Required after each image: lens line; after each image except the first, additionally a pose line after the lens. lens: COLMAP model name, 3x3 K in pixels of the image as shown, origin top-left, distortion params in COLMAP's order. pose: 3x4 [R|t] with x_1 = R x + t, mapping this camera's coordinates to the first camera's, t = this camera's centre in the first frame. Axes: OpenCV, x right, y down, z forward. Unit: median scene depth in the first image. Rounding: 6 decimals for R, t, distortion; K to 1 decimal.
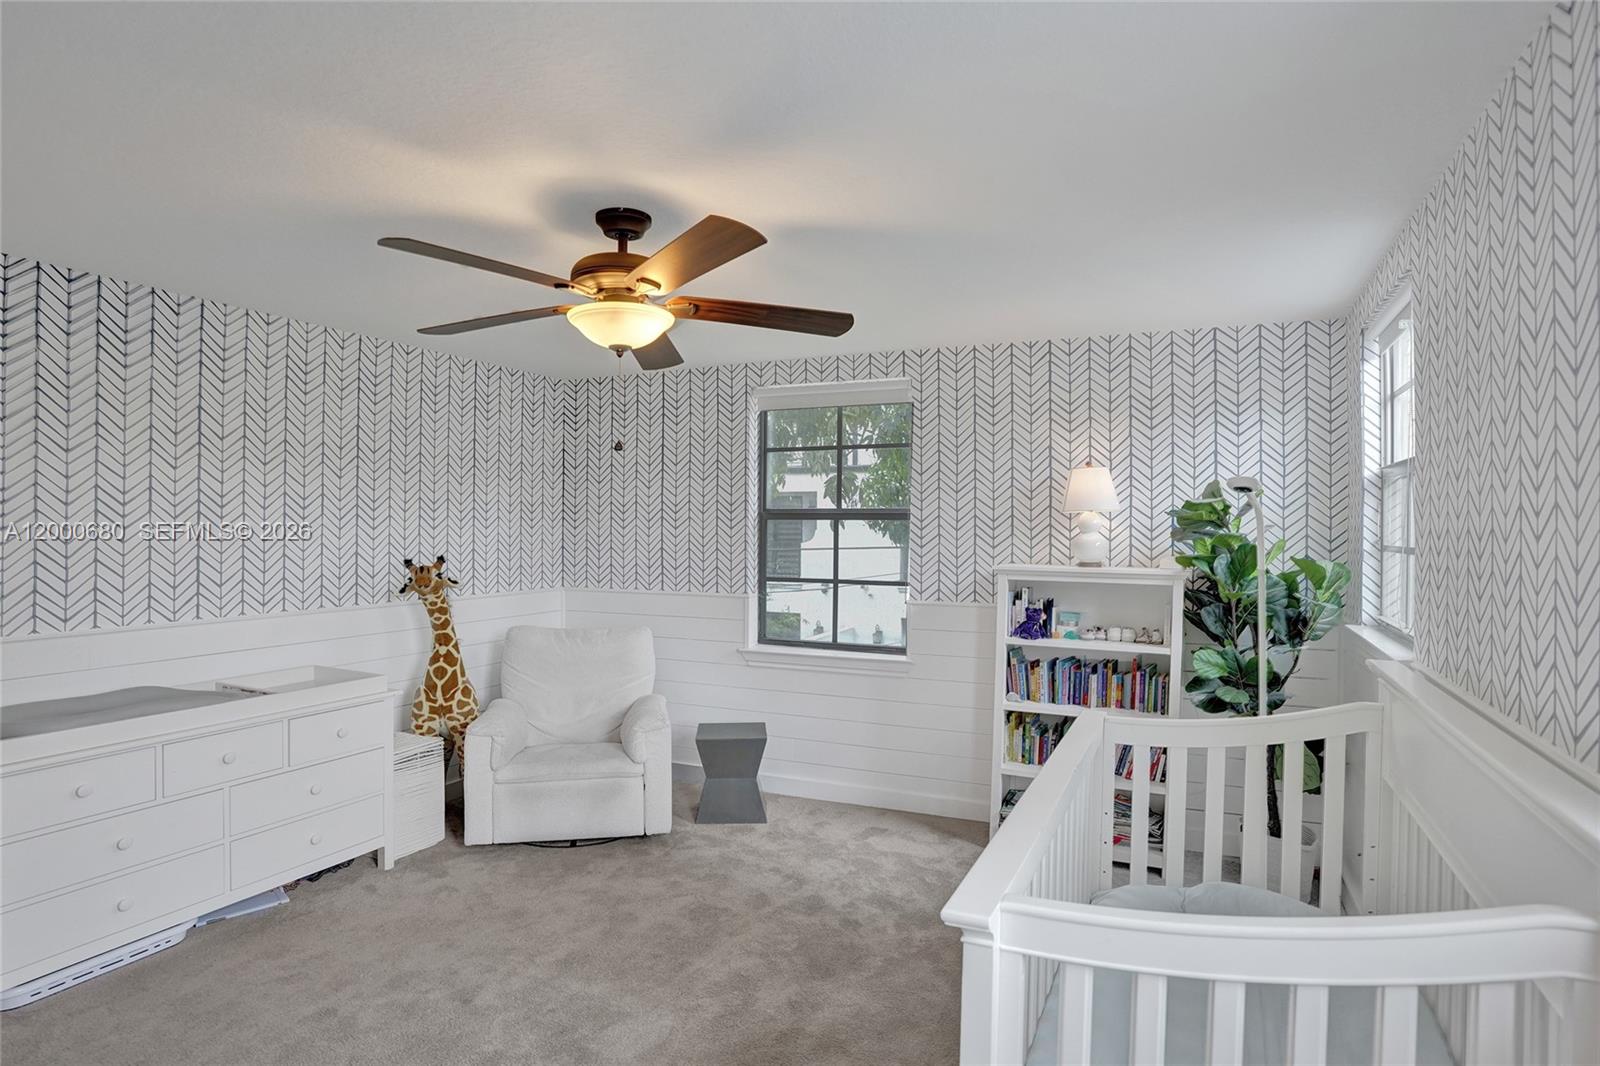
lens RADIAL K [[826.7, 0, 760.6], [0, 826.7, 528.5], [0, 0, 1]] dist [-0.068547, 0.017416]
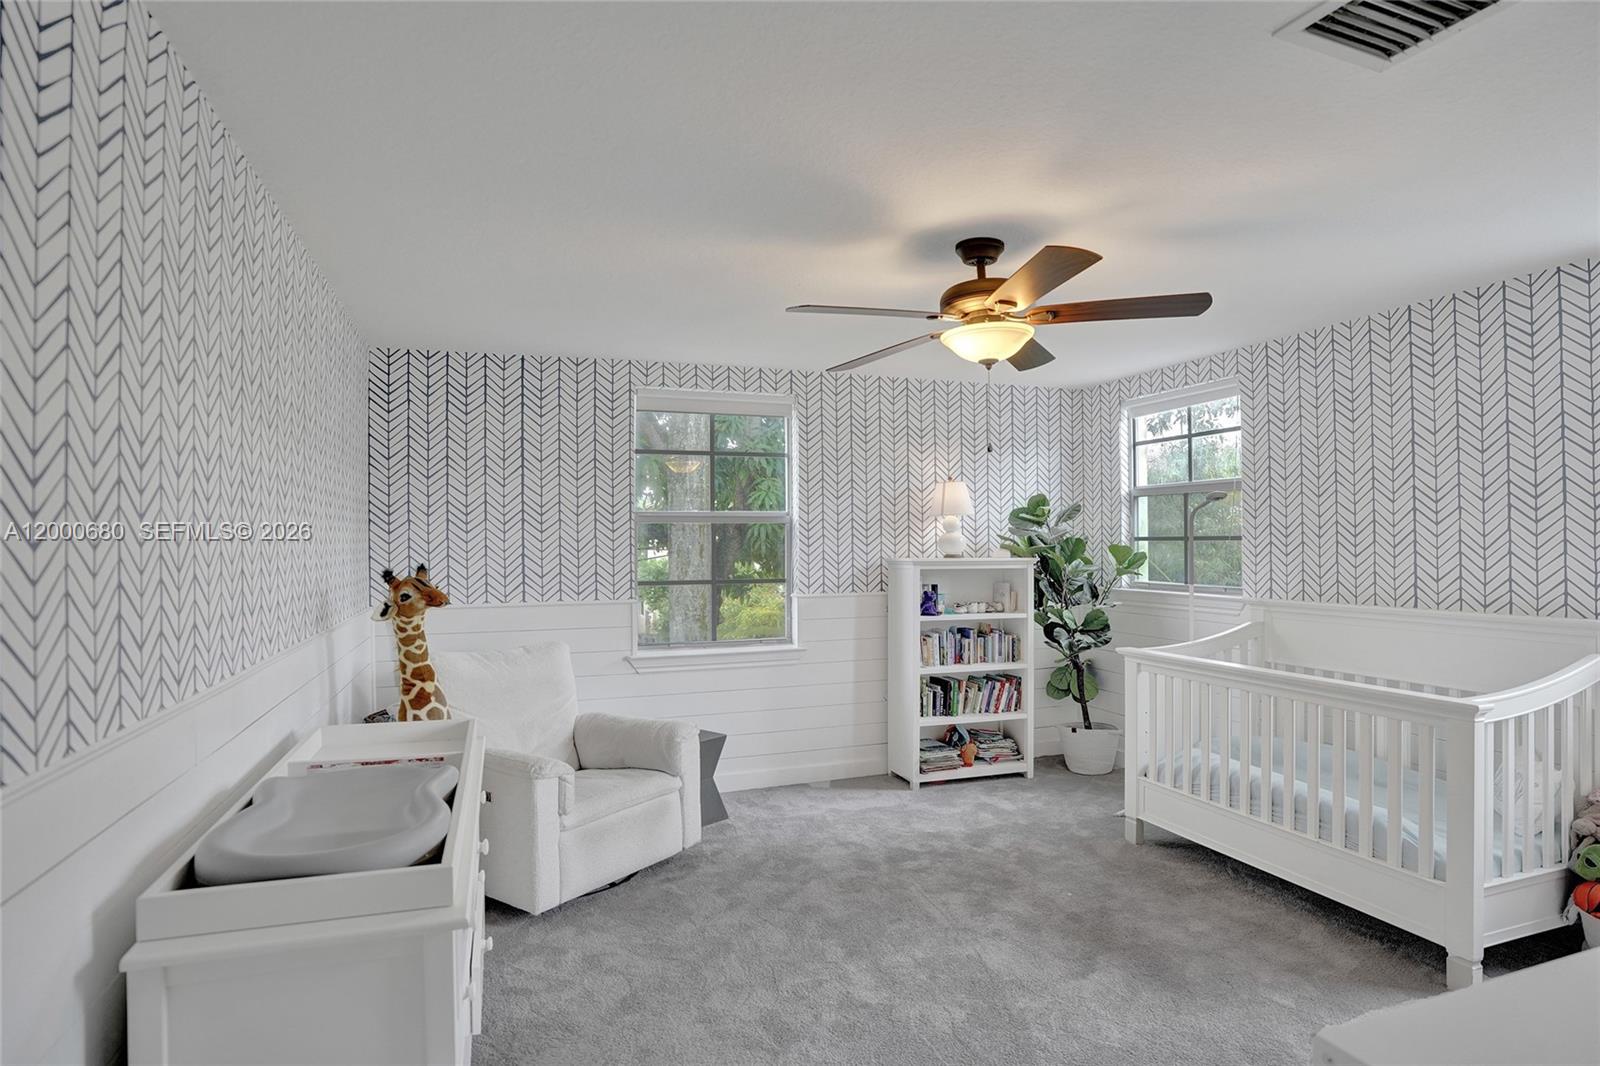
lens RADIAL K [[835.7, 0, 800.0], [0, 835.7, 533.0], [0, 0, 1]] dist [-0.073211, 0.031919]
pose [[0.730554, -0.004078, 0.682843, -0.724911], [0.010180, 0.999936, -0.004920, 0.011818], [-0.682779, 0.010546, 0.730549, 0.210800]]
